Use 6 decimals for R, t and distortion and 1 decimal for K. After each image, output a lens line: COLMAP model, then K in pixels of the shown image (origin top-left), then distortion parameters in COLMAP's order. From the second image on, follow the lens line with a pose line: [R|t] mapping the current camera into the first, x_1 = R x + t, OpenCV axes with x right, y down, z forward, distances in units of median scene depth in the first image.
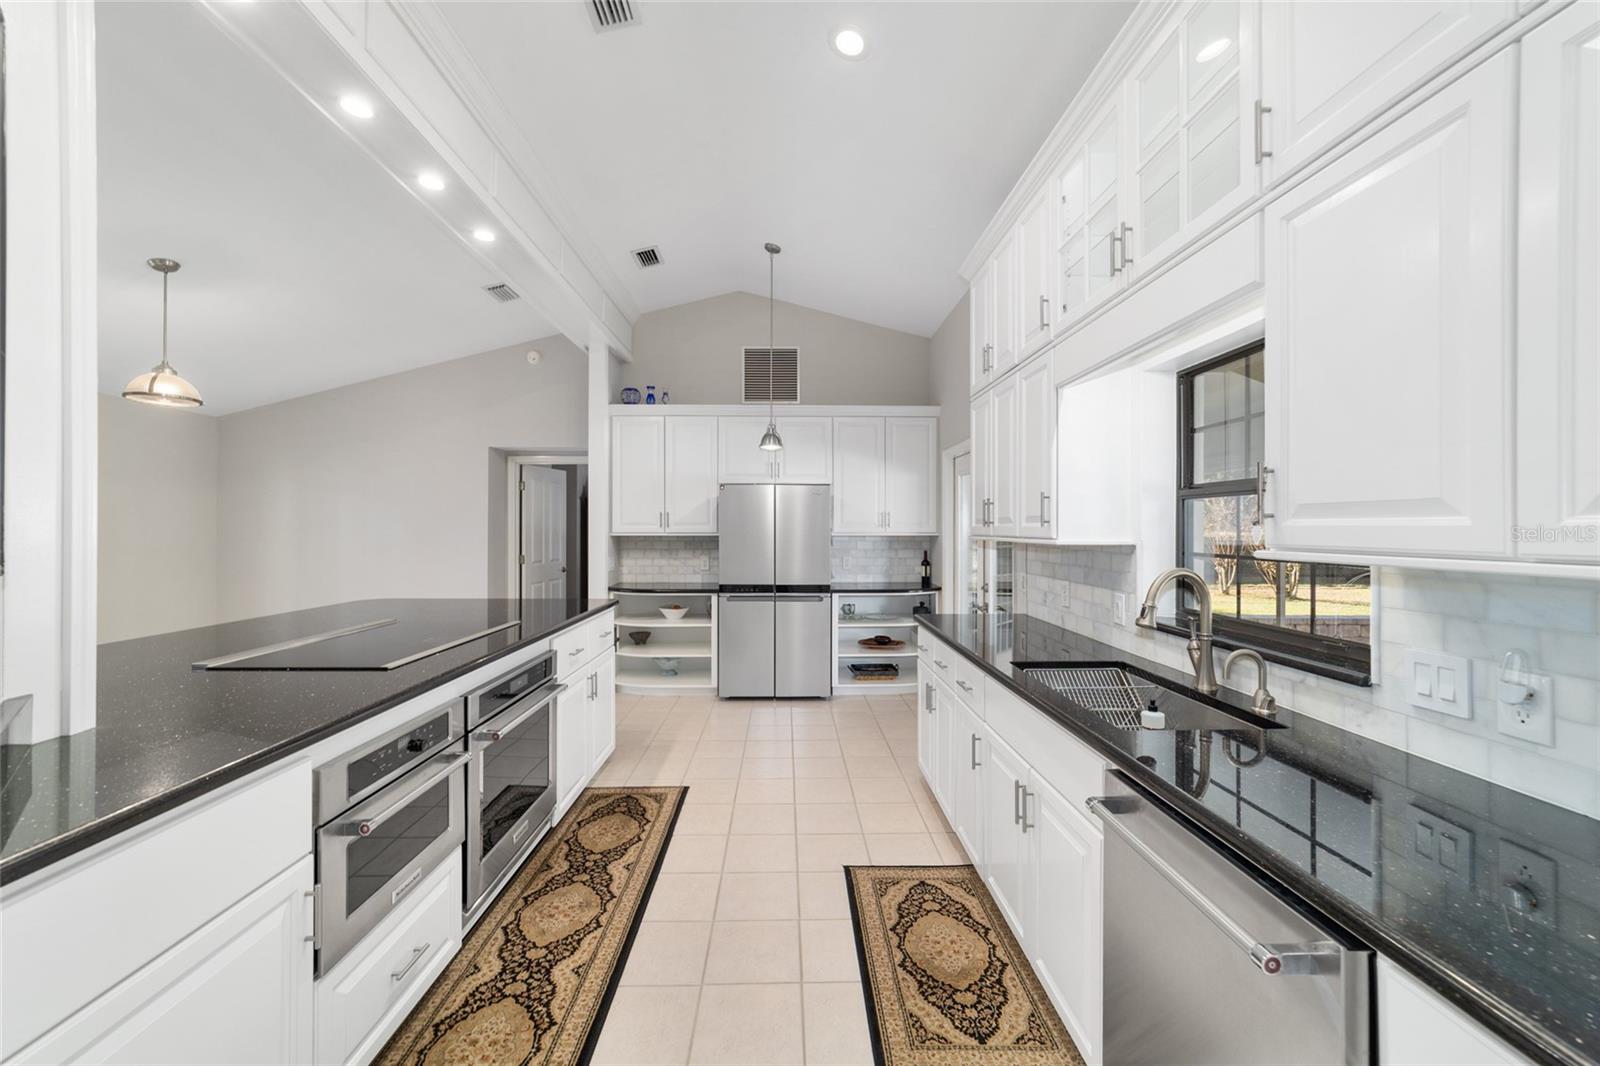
lens RADIAL K [[614.4, 0, 800.7], [0, 614.4, 526.2], [0, 0, 1]] dist [-0.000766, -0.000167]
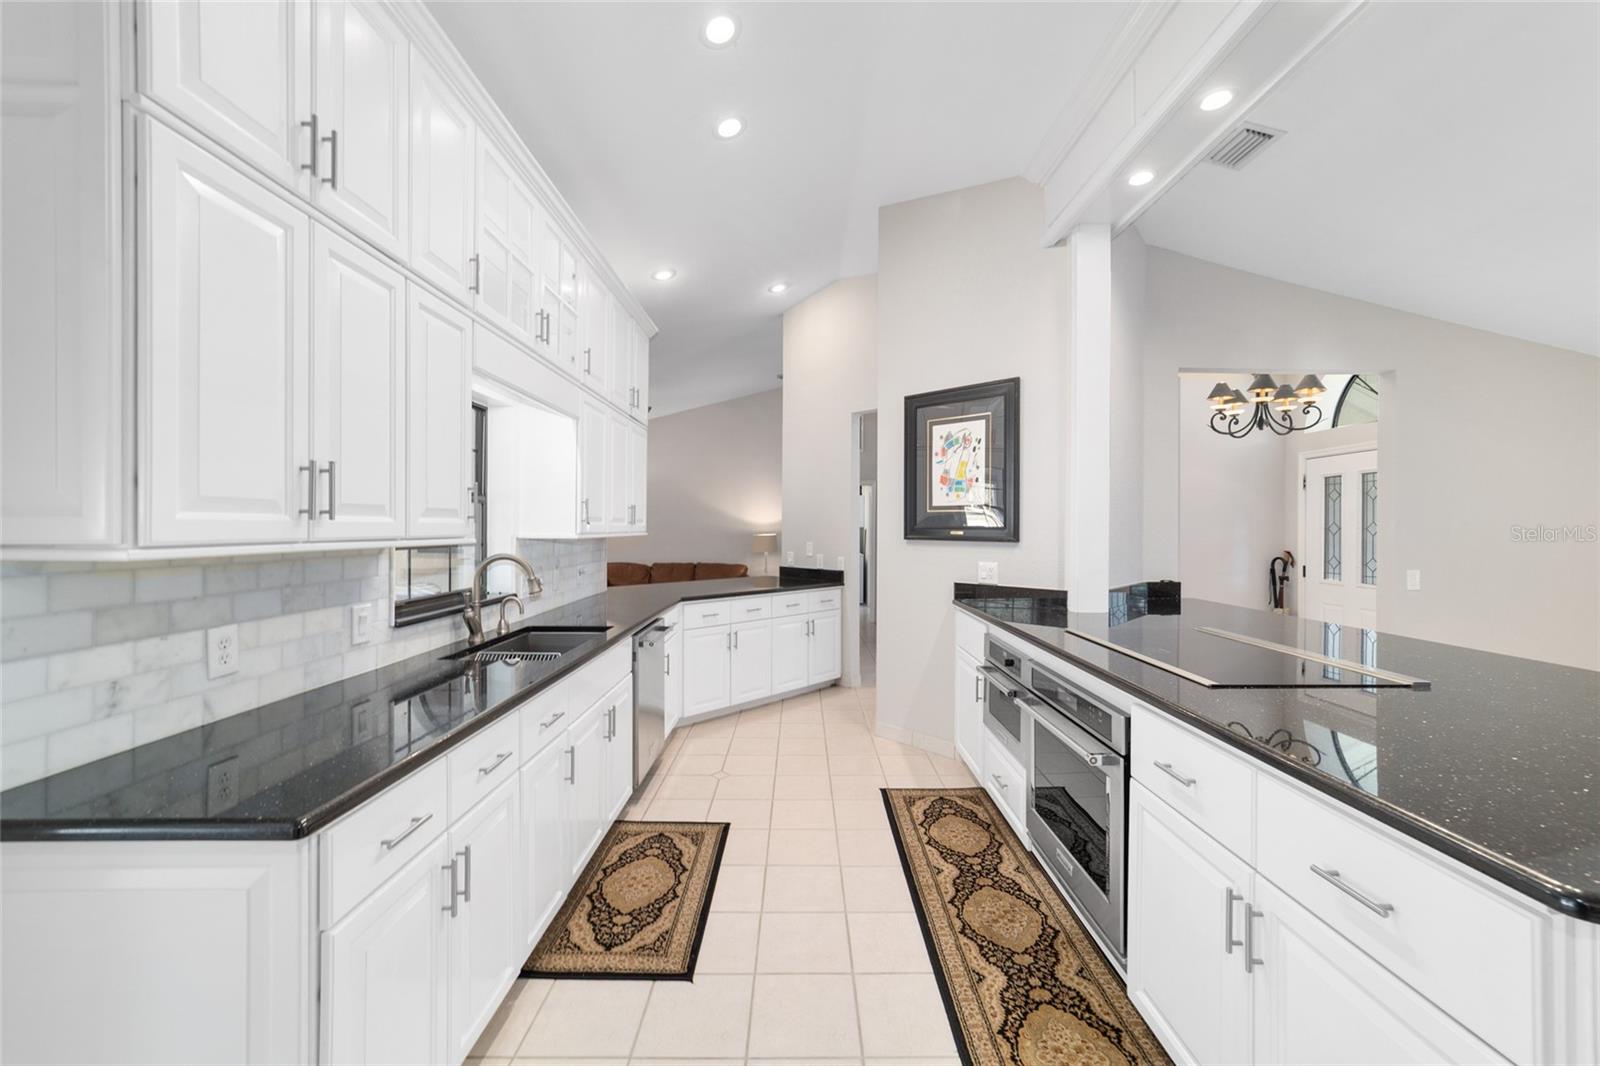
lens RADIAL K [[614.4, 0, 800.7], [0, 614.4, 526.2], [0, 0, 1]] dist [-0.000766, -0.000167]
pose [[-0.999708, -0.004348, 0.023779, -0.092651], [-0.004294, 0.999988, 0.002322, 0.000524], [-0.023789, 0.002219, -0.999715, 2.093537]]
